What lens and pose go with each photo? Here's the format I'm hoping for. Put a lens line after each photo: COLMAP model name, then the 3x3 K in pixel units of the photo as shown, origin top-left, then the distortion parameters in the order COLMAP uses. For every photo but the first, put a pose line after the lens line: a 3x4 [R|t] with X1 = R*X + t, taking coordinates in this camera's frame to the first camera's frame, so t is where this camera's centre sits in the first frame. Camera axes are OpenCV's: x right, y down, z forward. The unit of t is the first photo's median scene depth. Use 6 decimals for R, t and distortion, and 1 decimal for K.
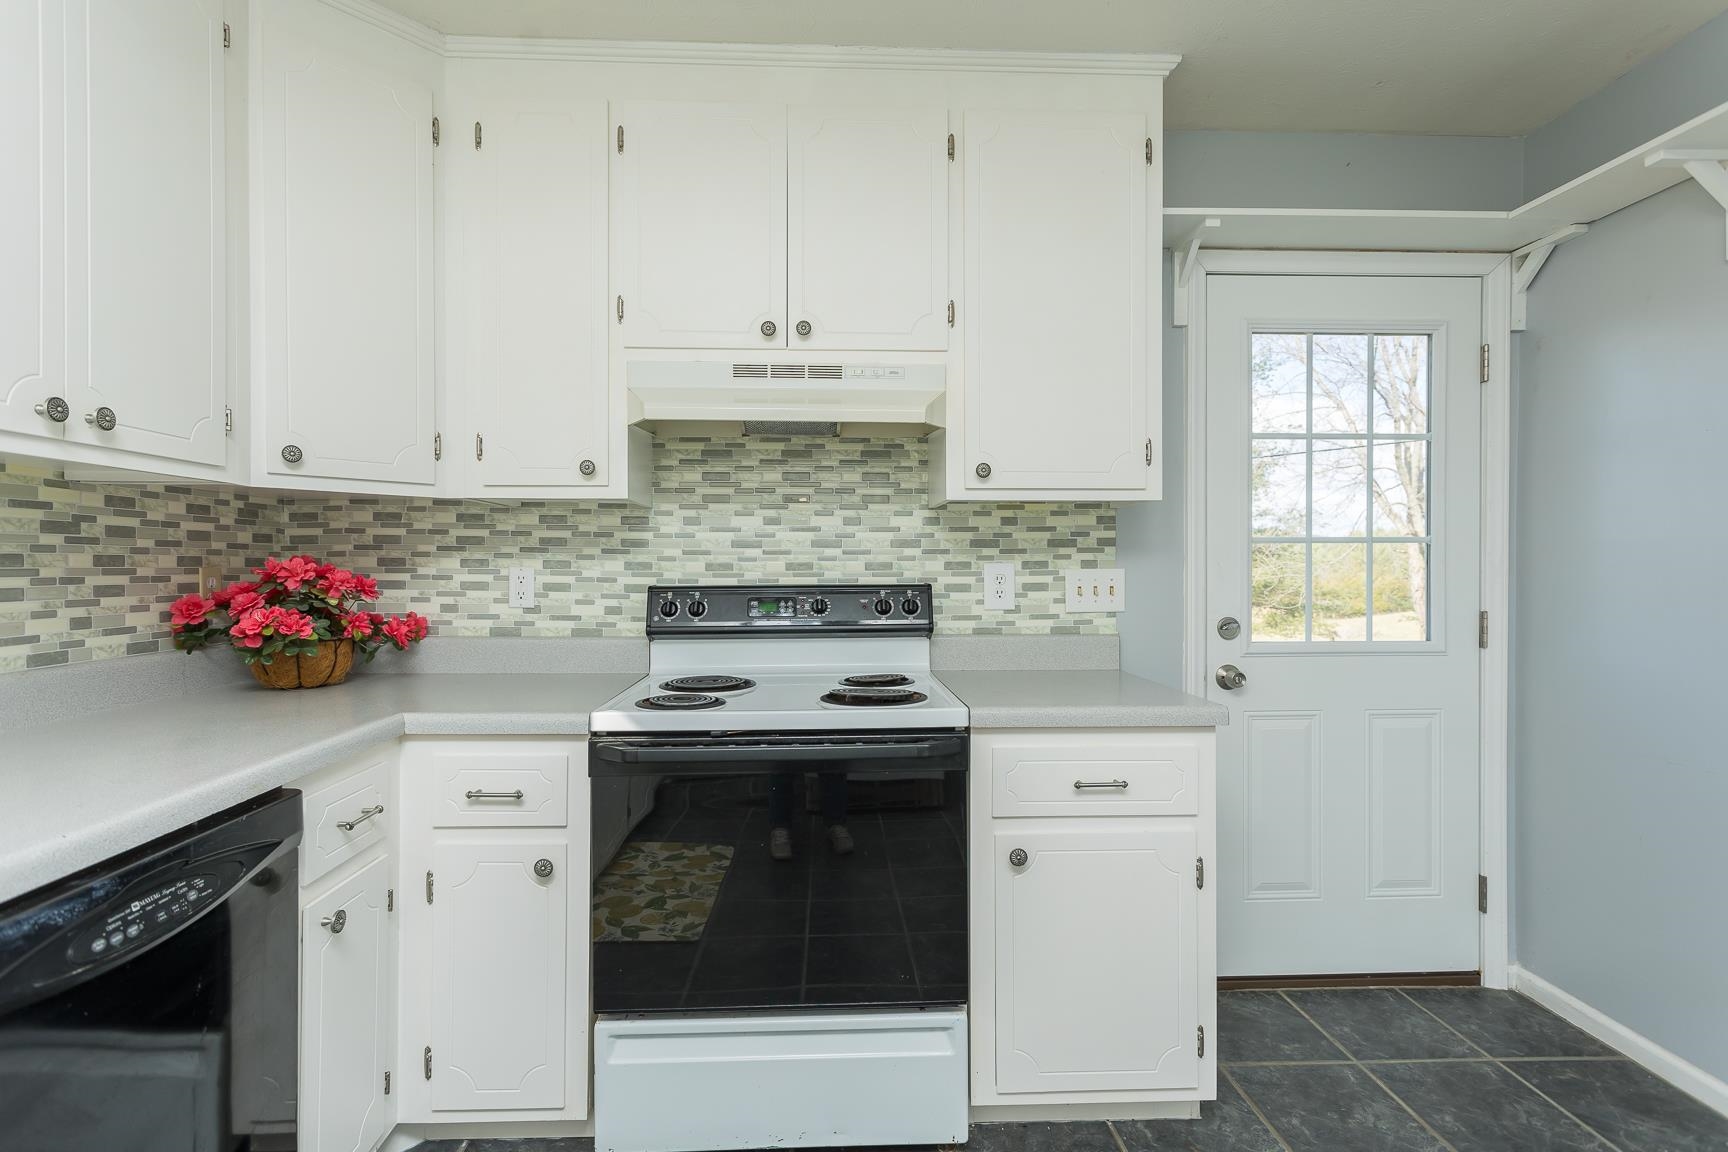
lens RADIAL K [[827.0, 0, 860.3], [0, 827.0, 570.3], [0, 0, 1]] dist [0.002451, -0.000746]
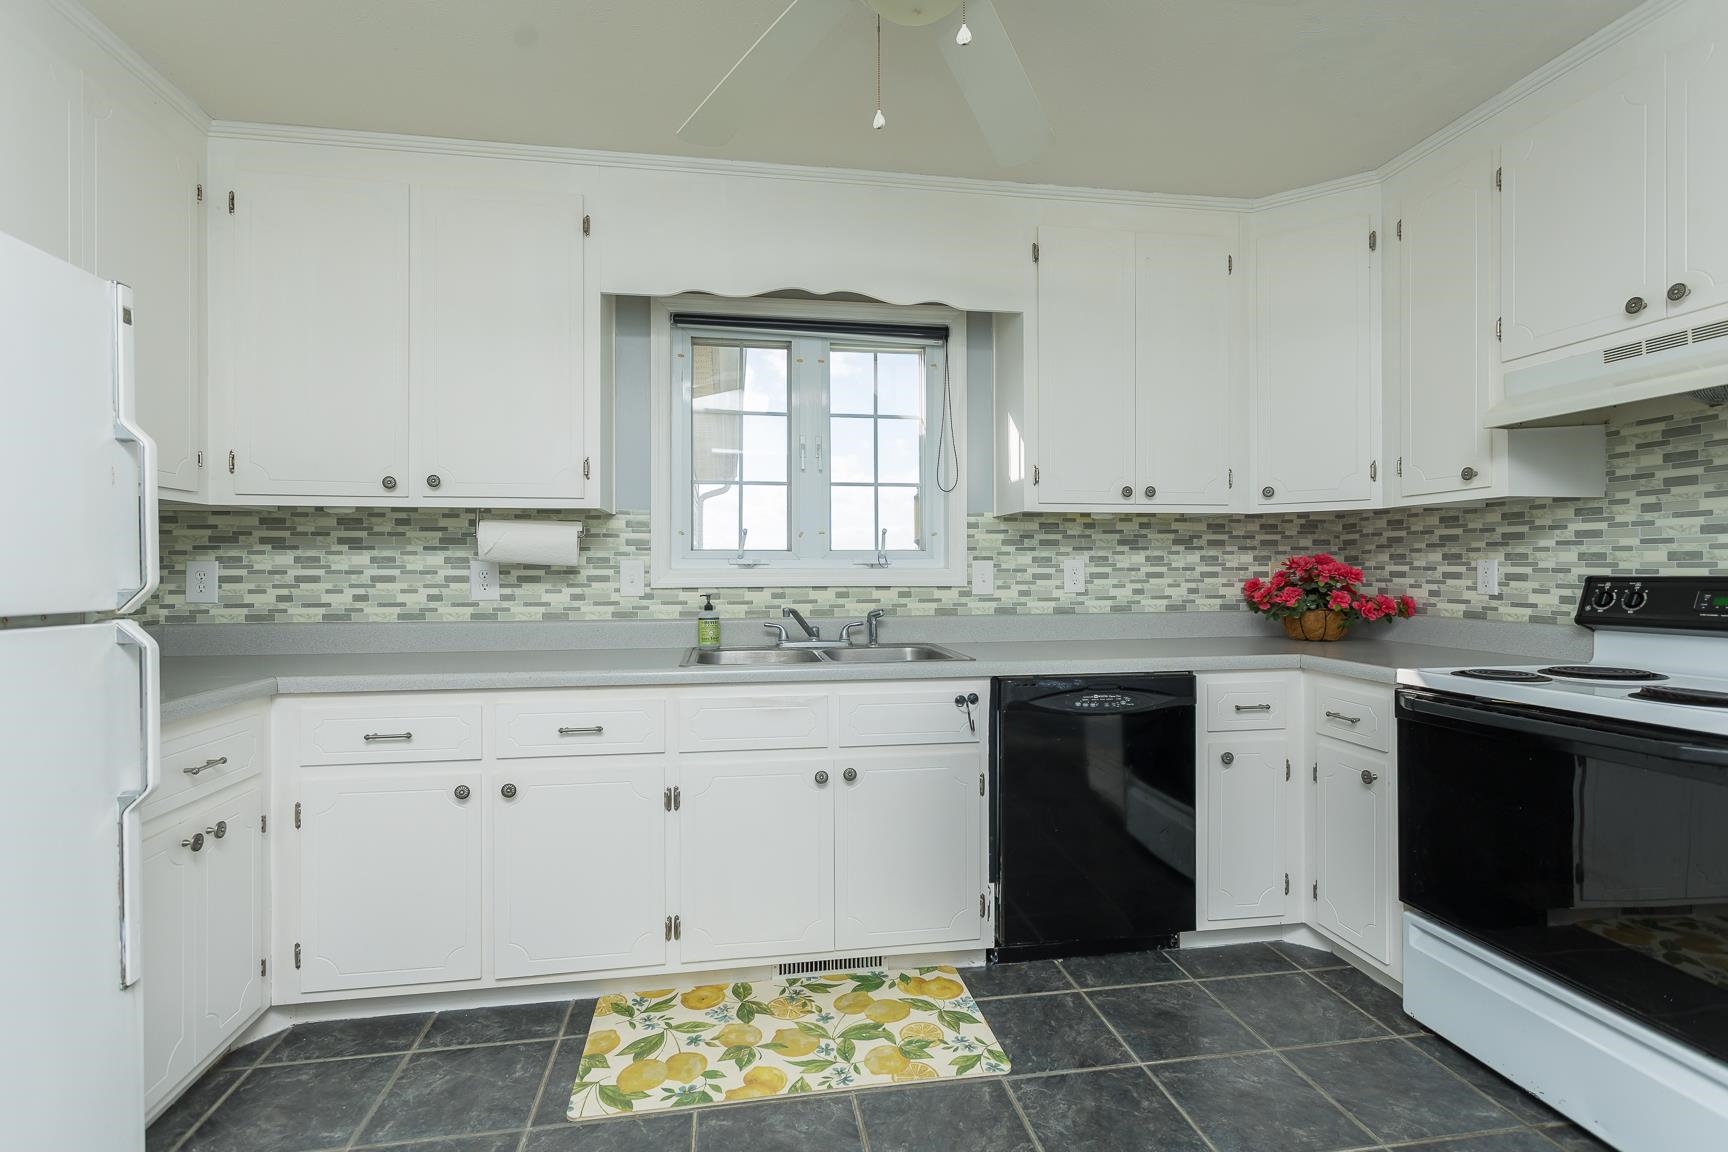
lens RADIAL K [[827.0, 0, 866.1], [0, 827.0, 575.3], [0, 0, 1]] dist [0.002451, -0.000746]
pose [[0.128648, 0.006007, -0.991672, 0.670965], [0.001223, 0.999980, 0.006216, 0.010875], [0.991690, -0.002012, 0.128638, -0.002929]]
